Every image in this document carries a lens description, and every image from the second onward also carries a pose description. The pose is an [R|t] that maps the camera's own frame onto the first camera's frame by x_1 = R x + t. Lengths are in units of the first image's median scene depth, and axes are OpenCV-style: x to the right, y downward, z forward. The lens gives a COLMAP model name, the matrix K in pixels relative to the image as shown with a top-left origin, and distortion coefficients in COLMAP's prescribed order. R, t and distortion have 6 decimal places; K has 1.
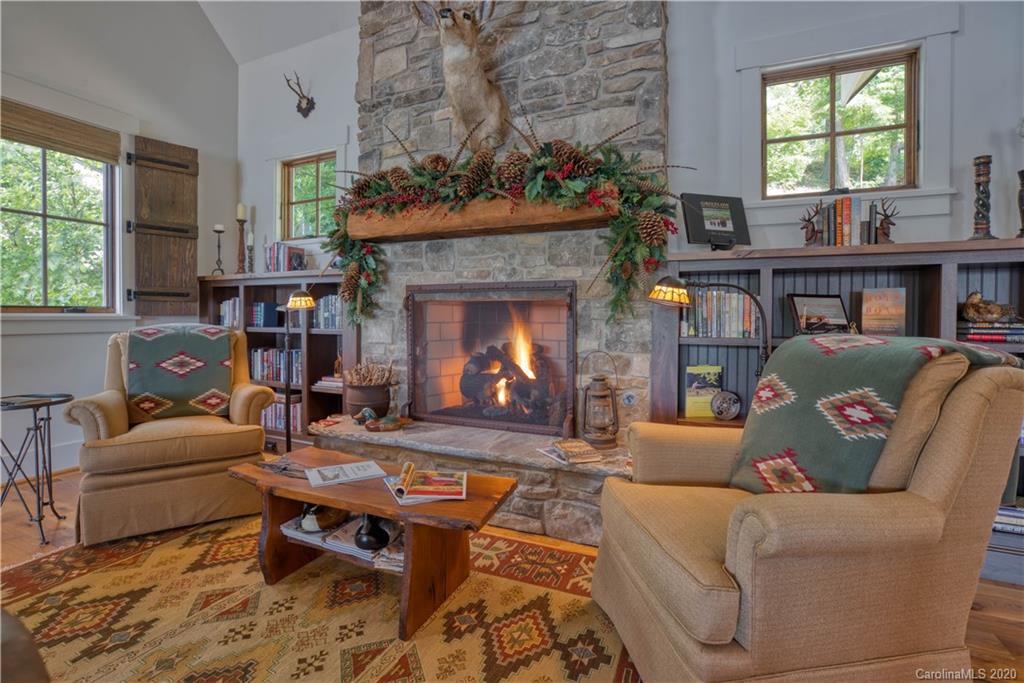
lens RADIAL K [[479.2, 0, 496.9], [0, 479.2, 325.7], [0, 0, 1]] dist [-0.044095, 0.017779]
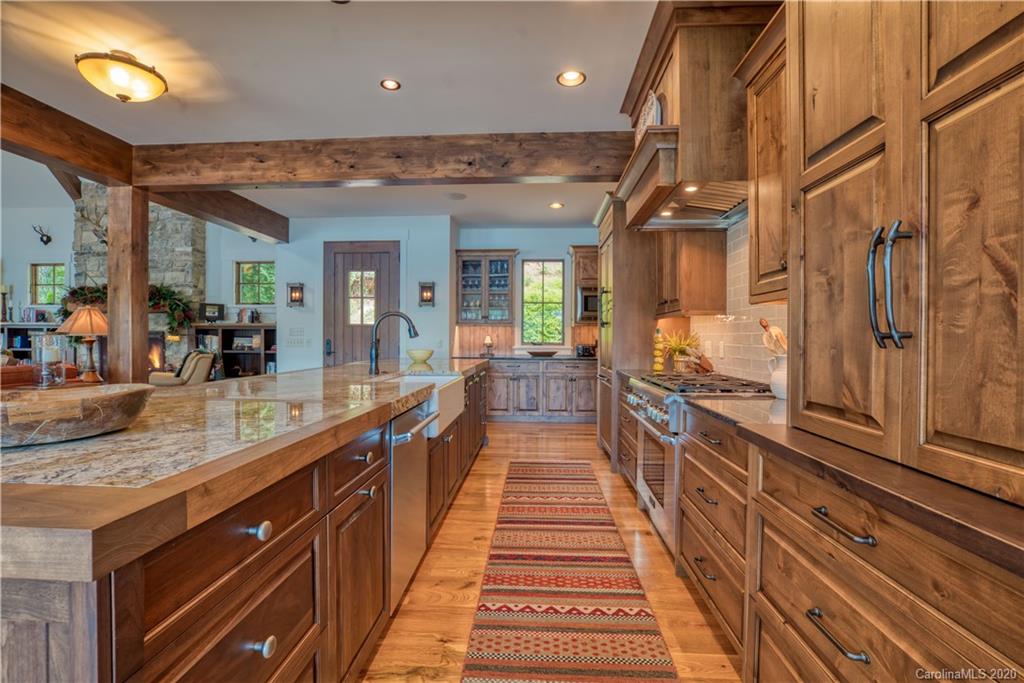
lens RADIAL K [[479.2, 0, 514.5], [0, 479.2, 341.7], [0, 0, 1]] dist [-0.044095, 0.017779]
pose [[0.927504, -0.005794, 0.373769, 0.752435], [0.006782, 0.999976, -0.001328, -0.008710], [-0.373752, 0.003767, 0.927521, -1.701985]]
